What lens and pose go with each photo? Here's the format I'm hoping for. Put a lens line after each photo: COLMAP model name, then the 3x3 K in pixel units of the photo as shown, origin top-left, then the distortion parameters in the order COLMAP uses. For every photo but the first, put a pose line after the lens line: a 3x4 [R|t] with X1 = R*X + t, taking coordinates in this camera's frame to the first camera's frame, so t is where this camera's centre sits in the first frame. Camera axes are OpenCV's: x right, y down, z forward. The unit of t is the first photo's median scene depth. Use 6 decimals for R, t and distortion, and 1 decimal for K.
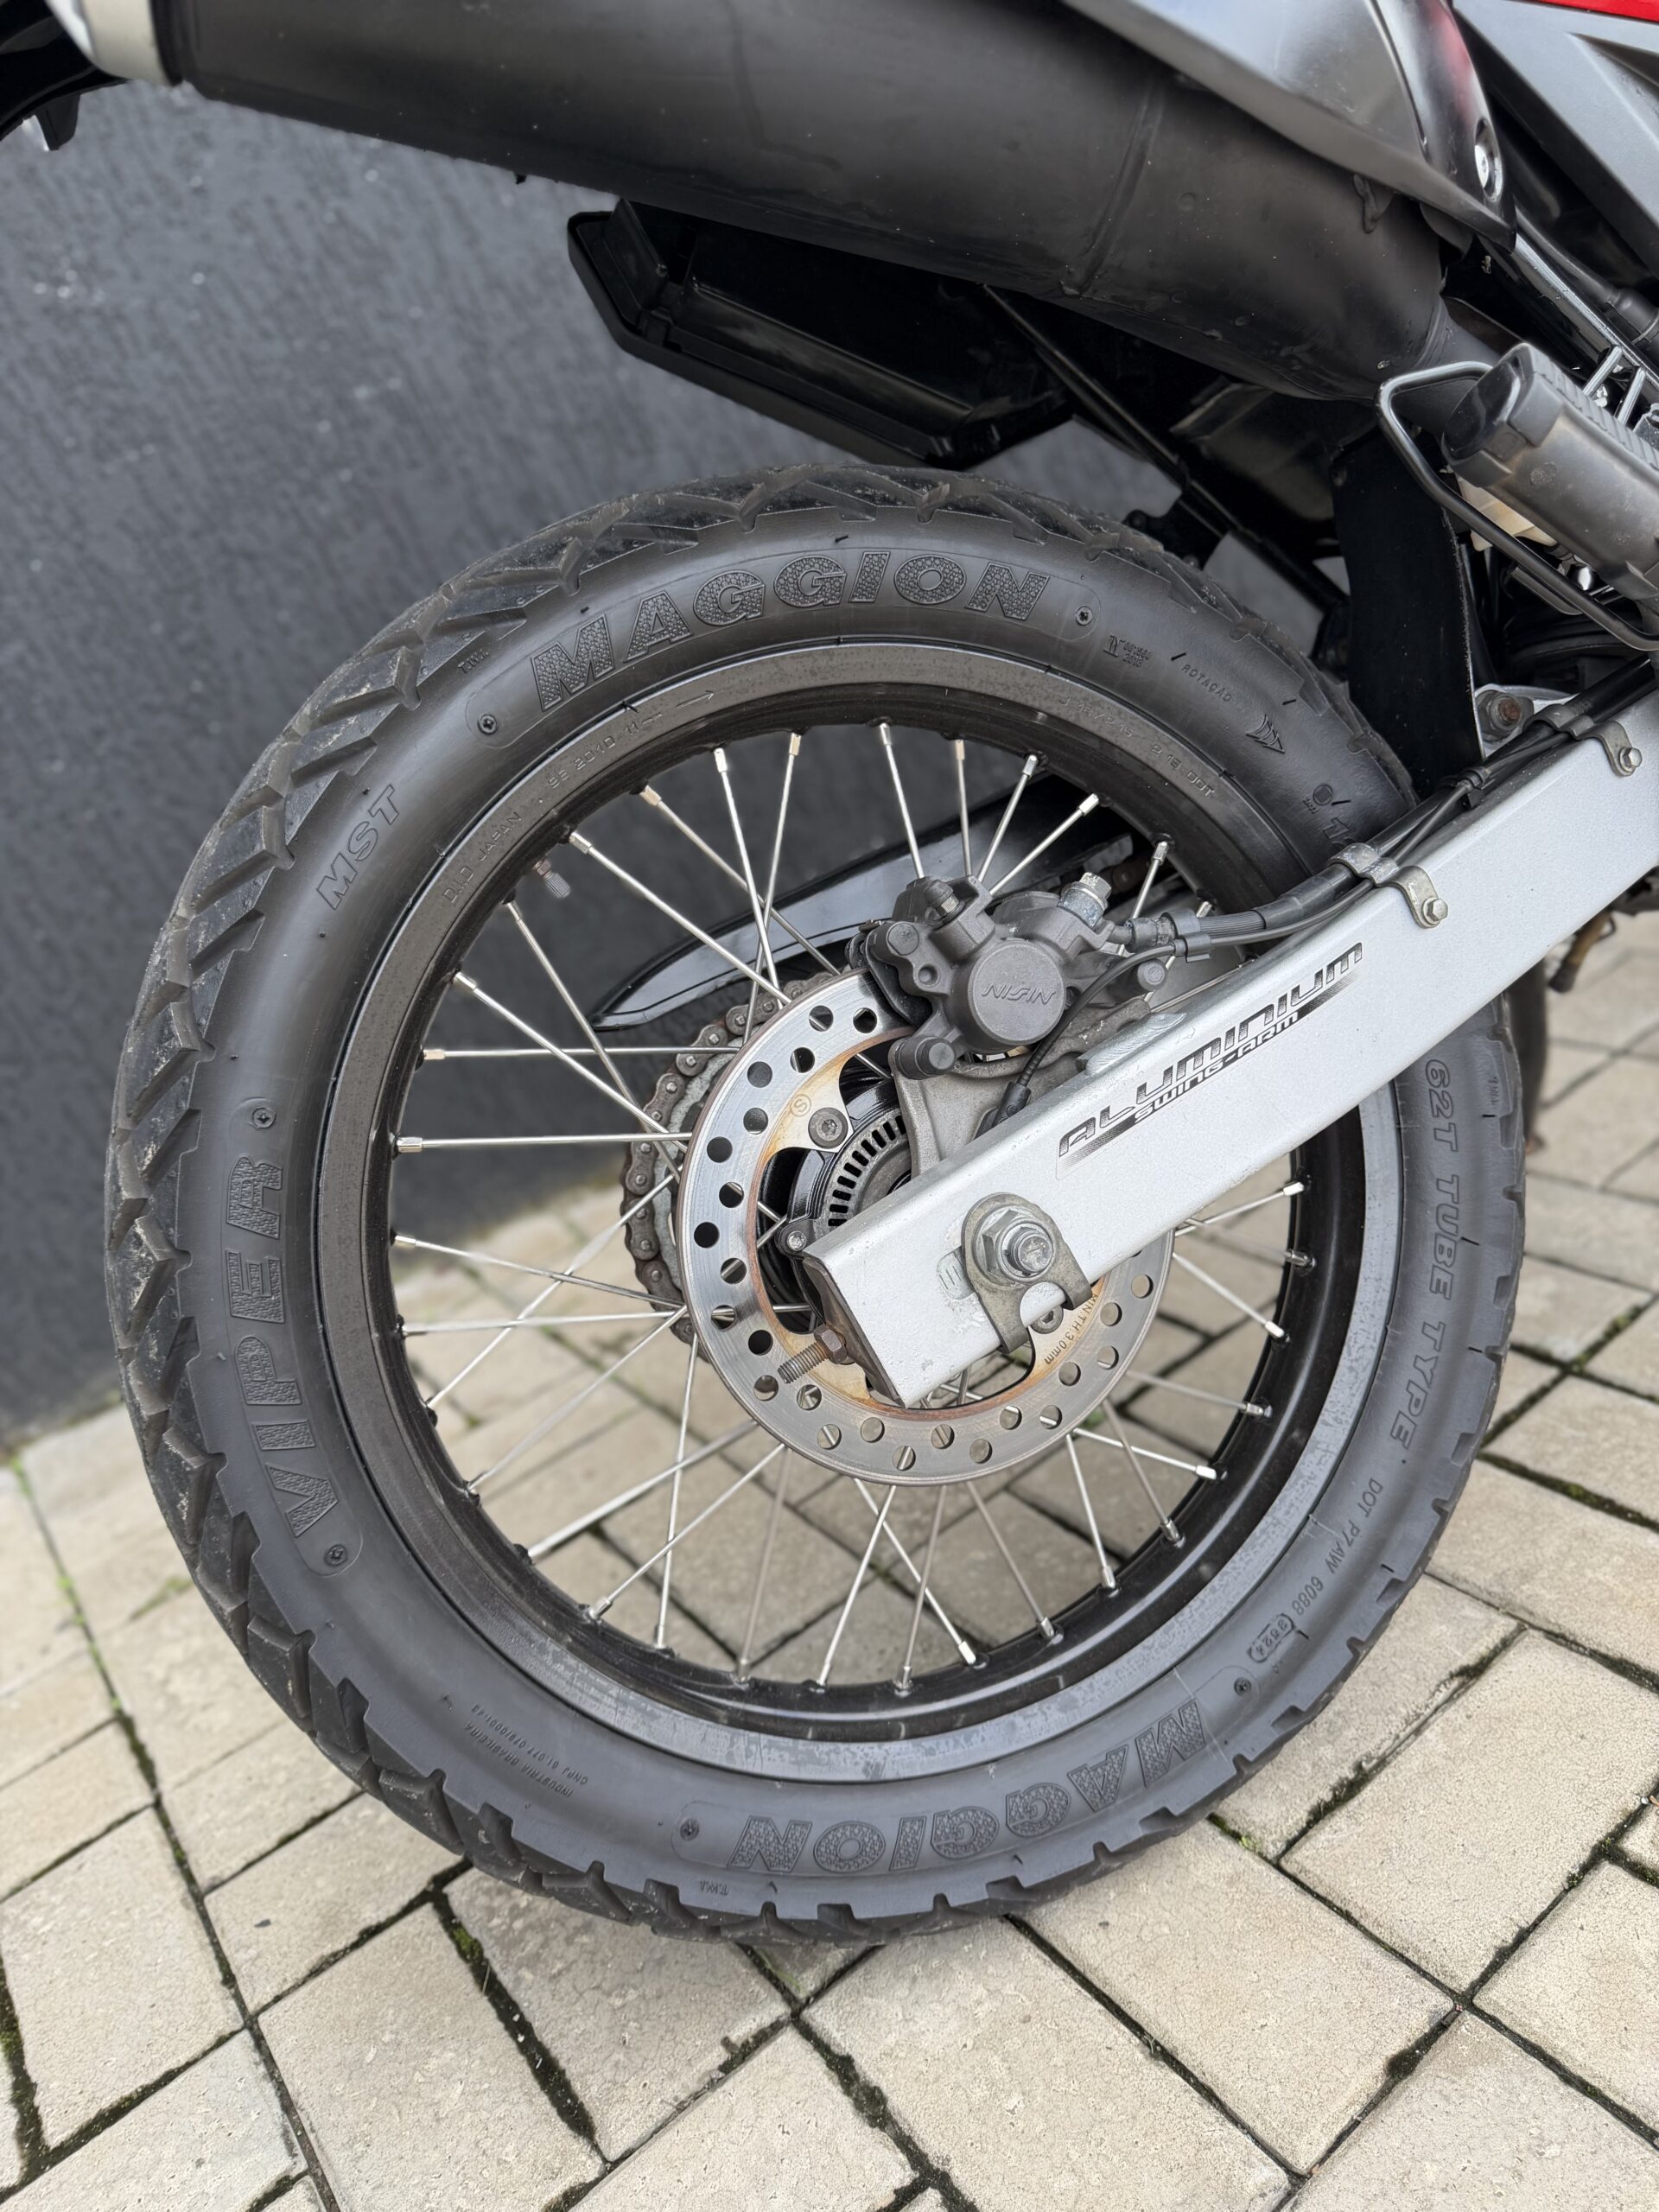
lens RADIAL K [[1601.2, 0, 835.2], [0, 1601.2, 1111.0], [0, 0, 1]] dist [-0.006400, -0.000227]
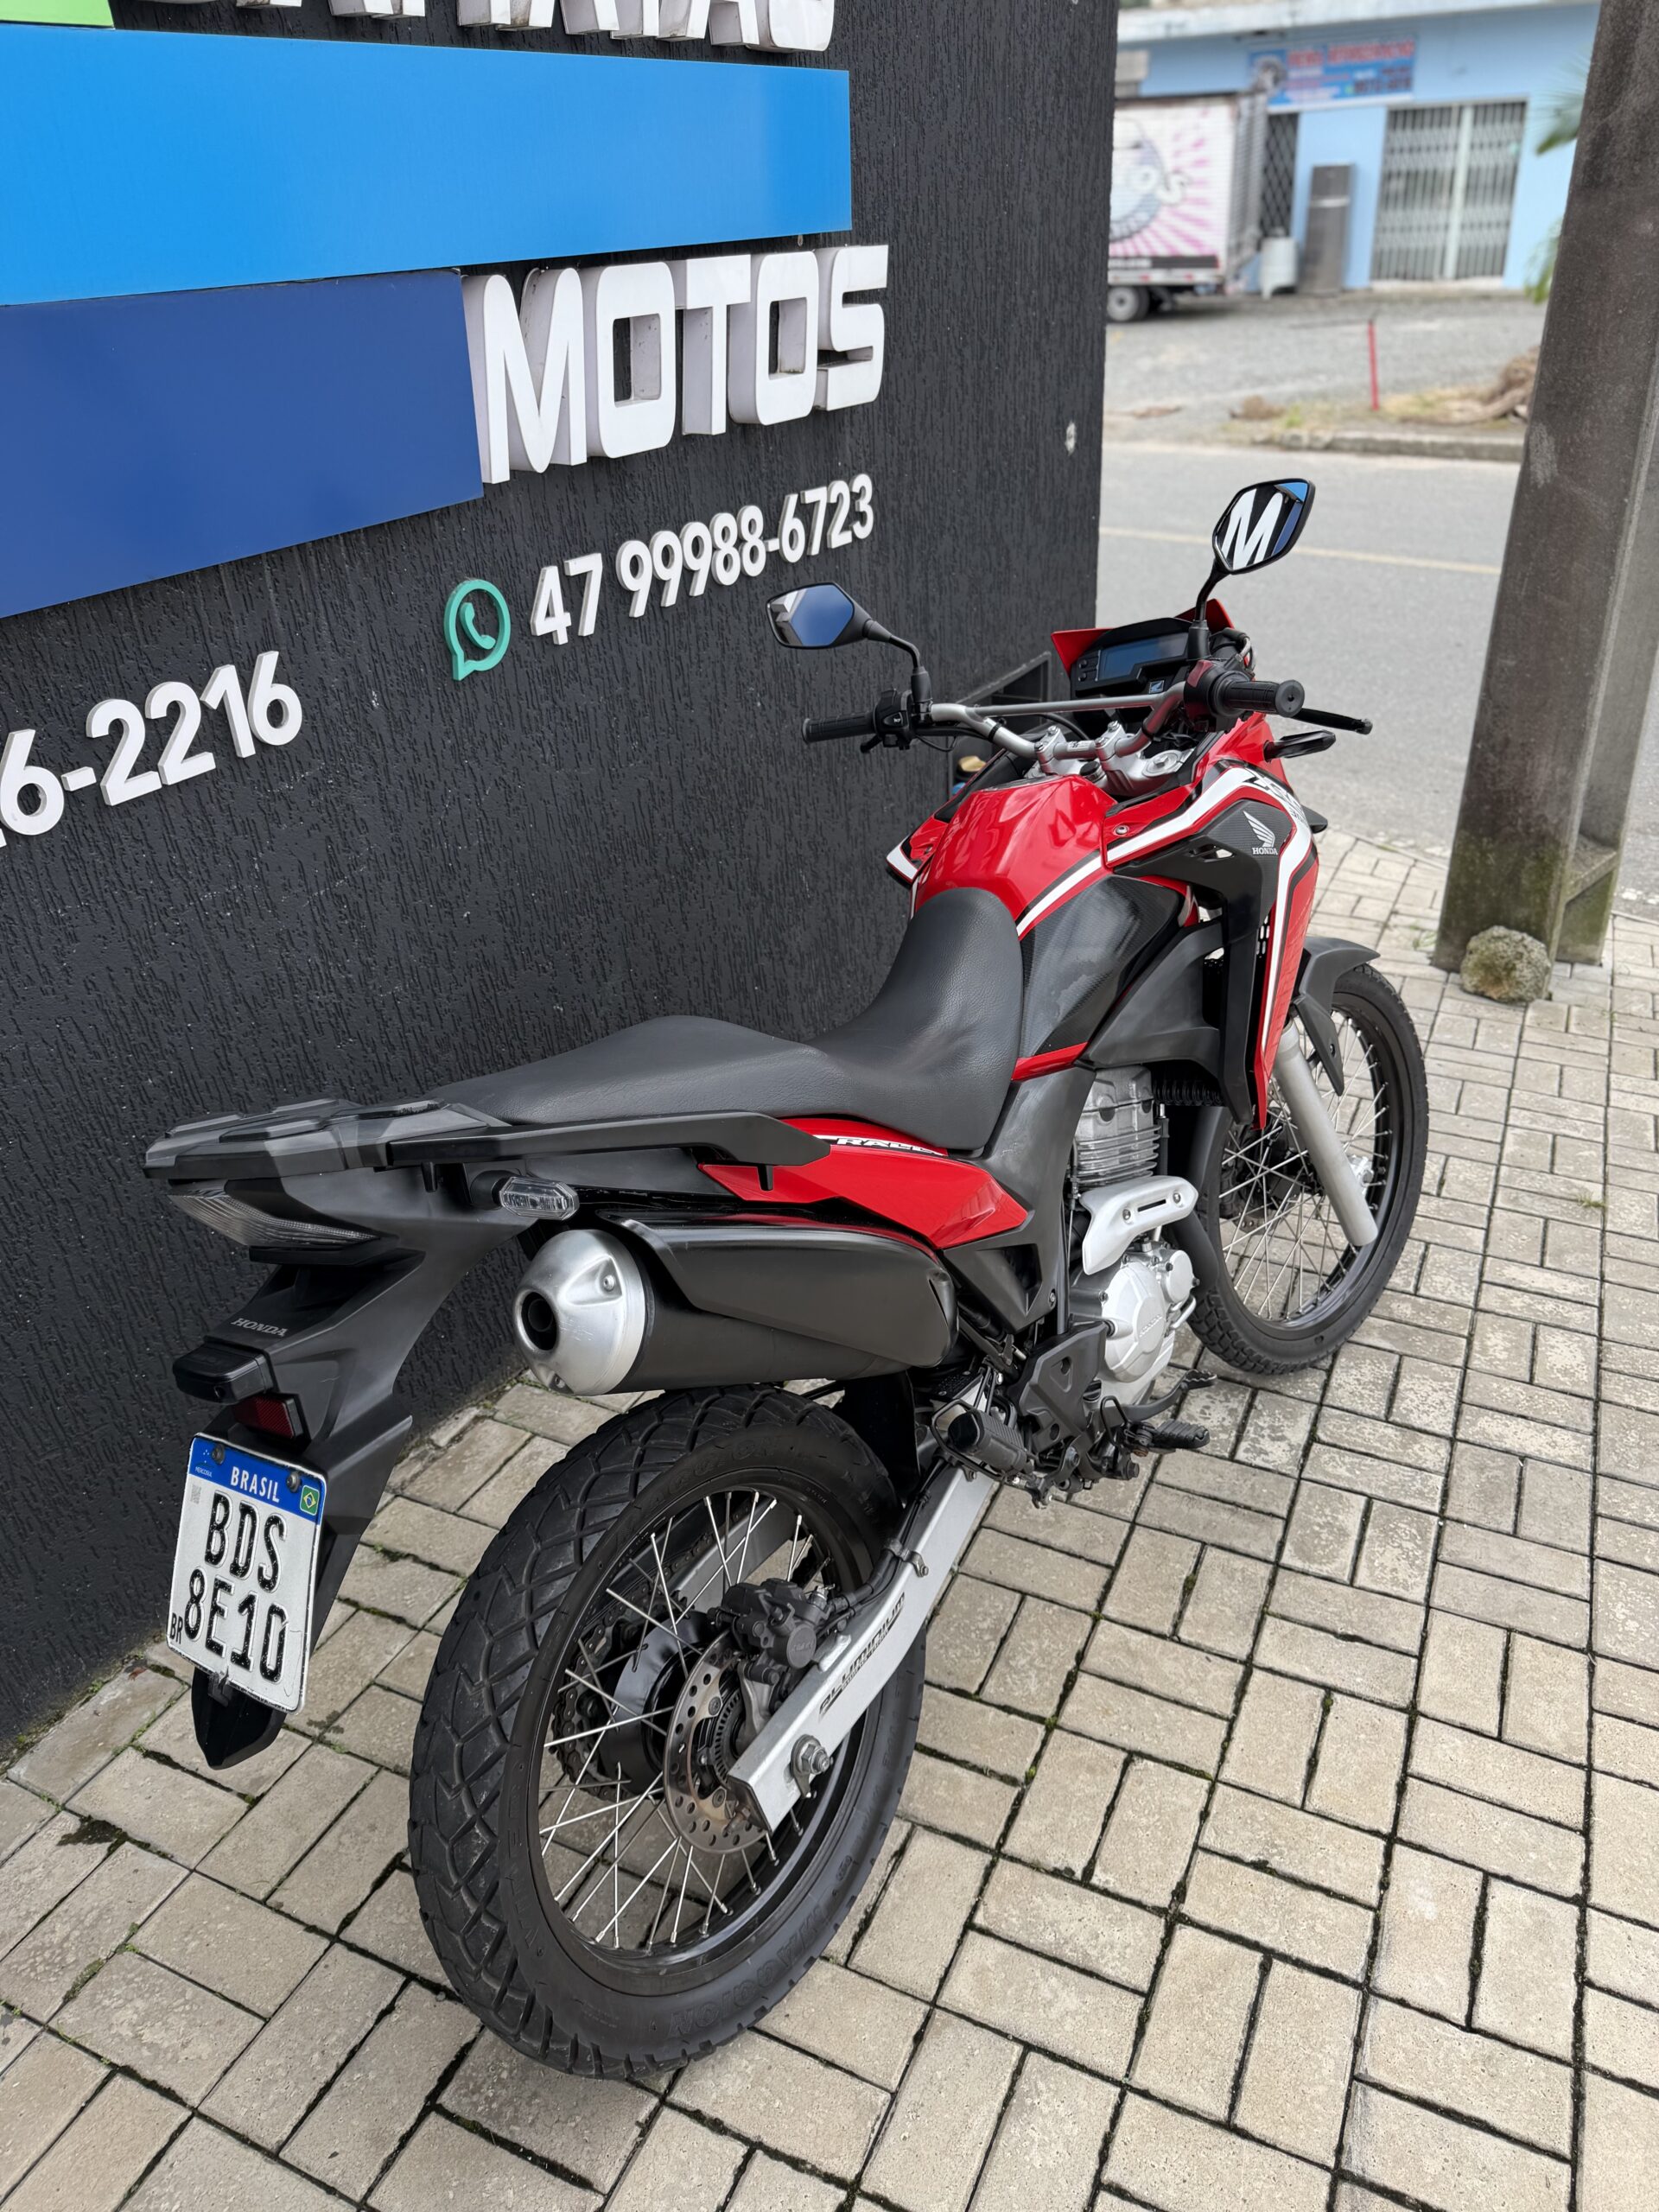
lens RADIAL K [[1575.5, 0, 833.6], [0, 1575.5, 1107.4], [0, 0, 1]] dist [0.010250, -0.012976]
pose [[0.846087, 0.010014, 0.532951, -0.914629], [0.002158, 0.999751, -0.022211, -0.678454], [-0.533040, 0.019942, 0.845855, -0.888155]]
